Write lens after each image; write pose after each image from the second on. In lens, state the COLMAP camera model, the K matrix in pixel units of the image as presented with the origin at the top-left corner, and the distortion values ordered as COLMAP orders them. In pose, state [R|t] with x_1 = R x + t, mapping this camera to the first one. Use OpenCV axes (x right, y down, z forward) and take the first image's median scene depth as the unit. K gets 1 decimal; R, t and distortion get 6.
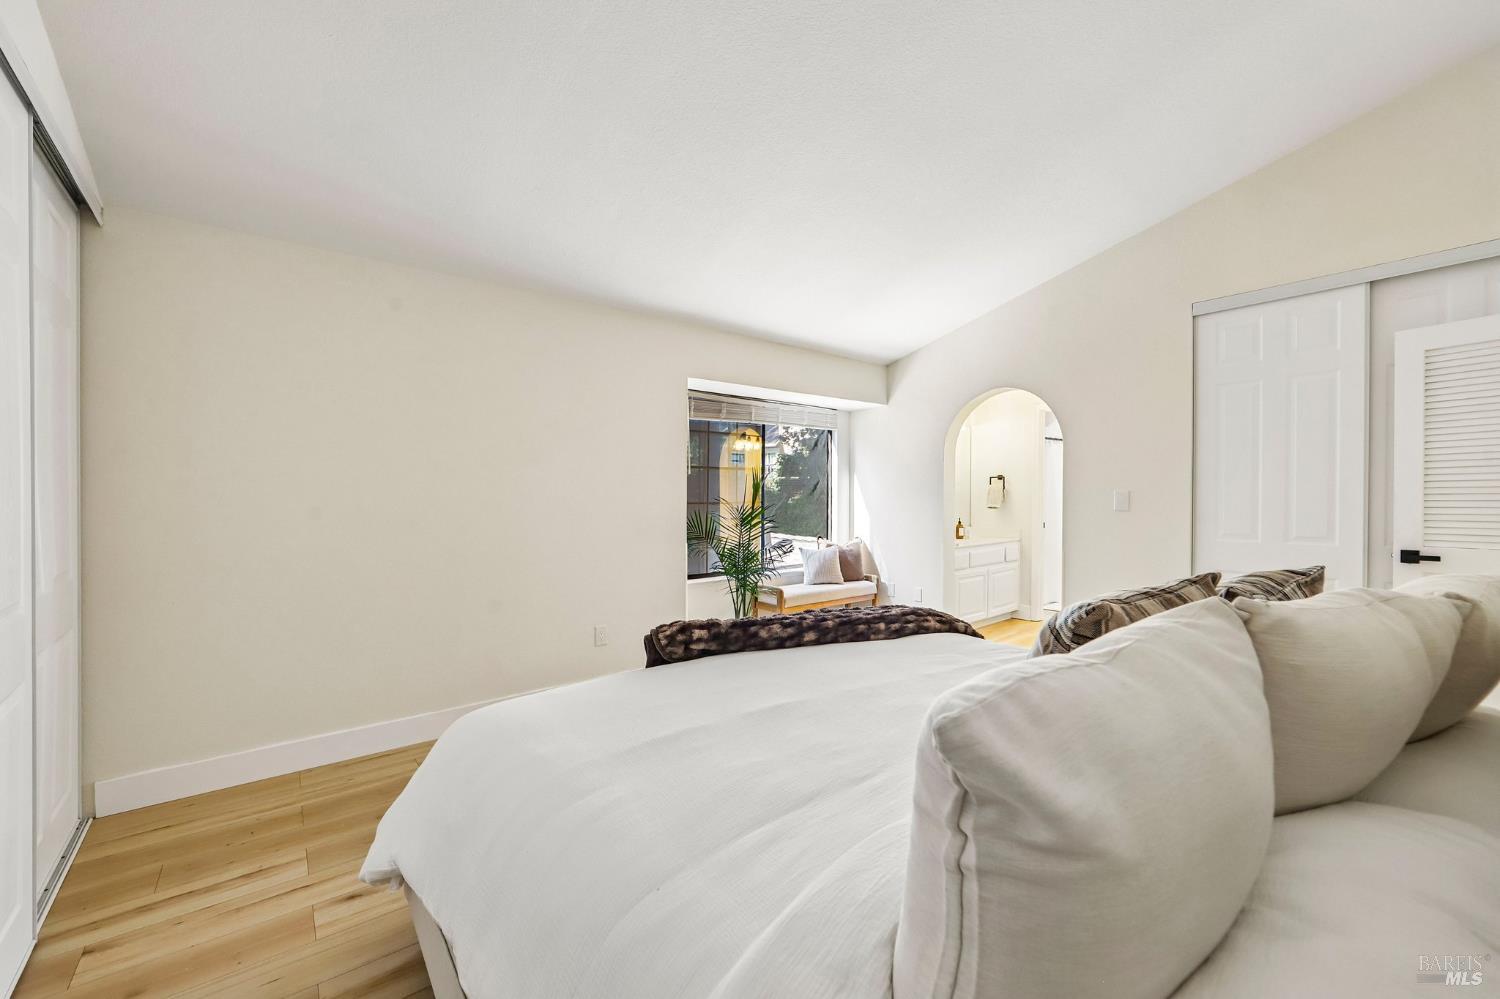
lens RADIAL K [[600.3, 0, 754.0], [0, 600.3, 499.3], [0, 0, 1]] dist [-0.011155, 0.002286]
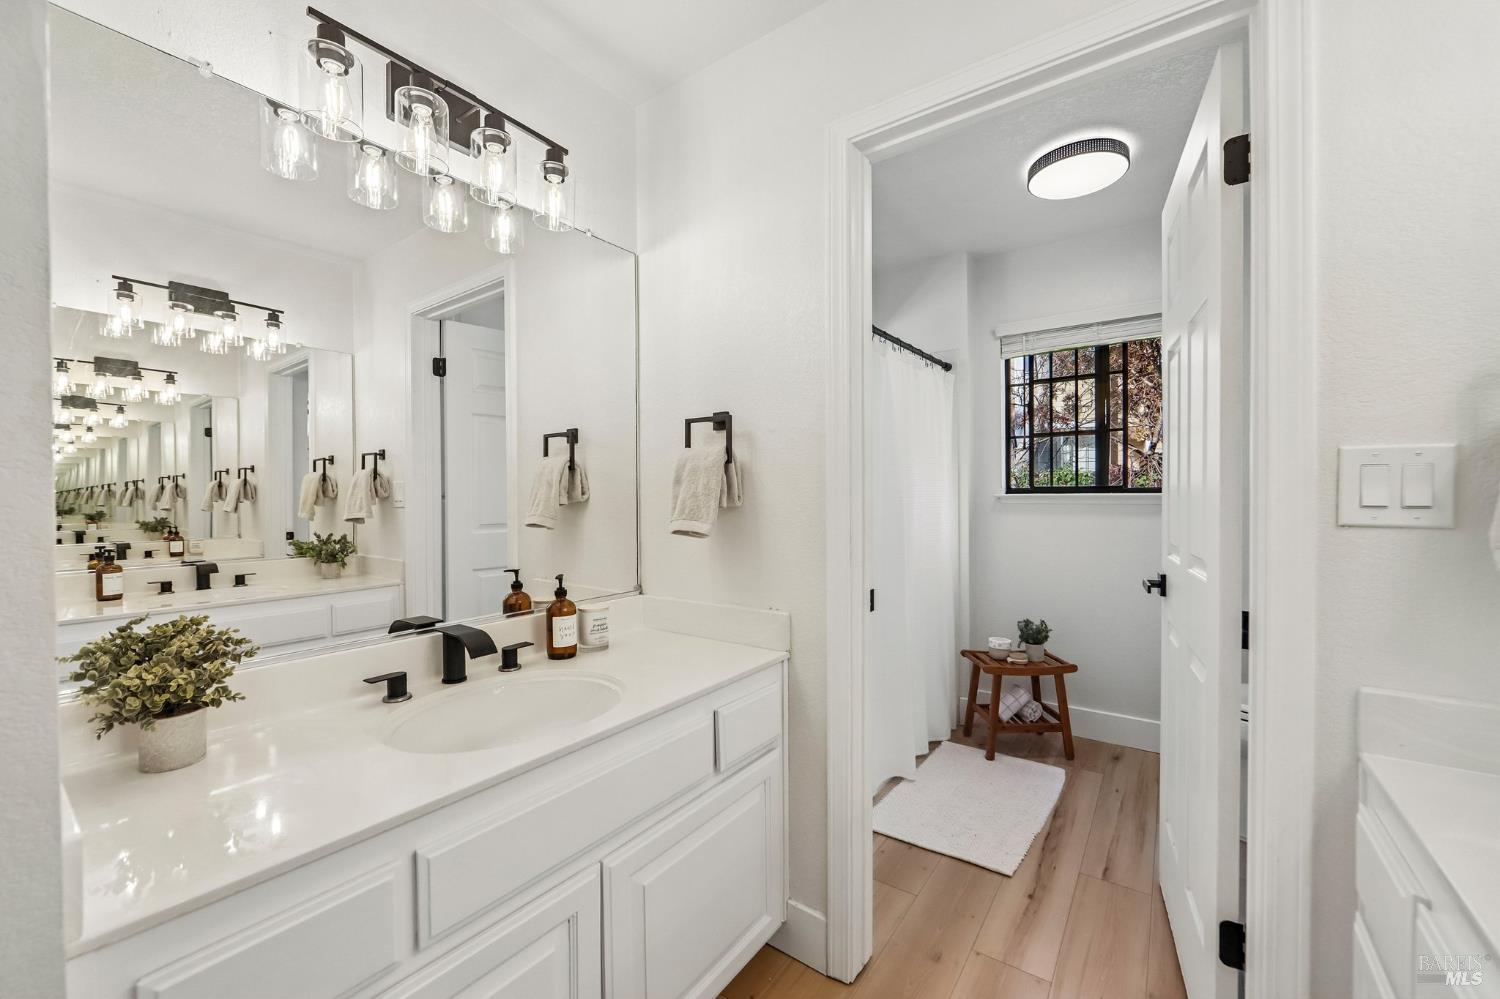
lens RADIAL K [[600.3, 0, 754.5], [0, 600.3, 502.2], [0, 0, 1]] dist [-0.011155, 0.002286]
pose [[0.962990, -0.001266, 0.269533, 0.353401], [-0.000766, 0.999972, 0.007437, -0.001849], [-0.269535, -0.007368, 0.962963, 0.736529]]
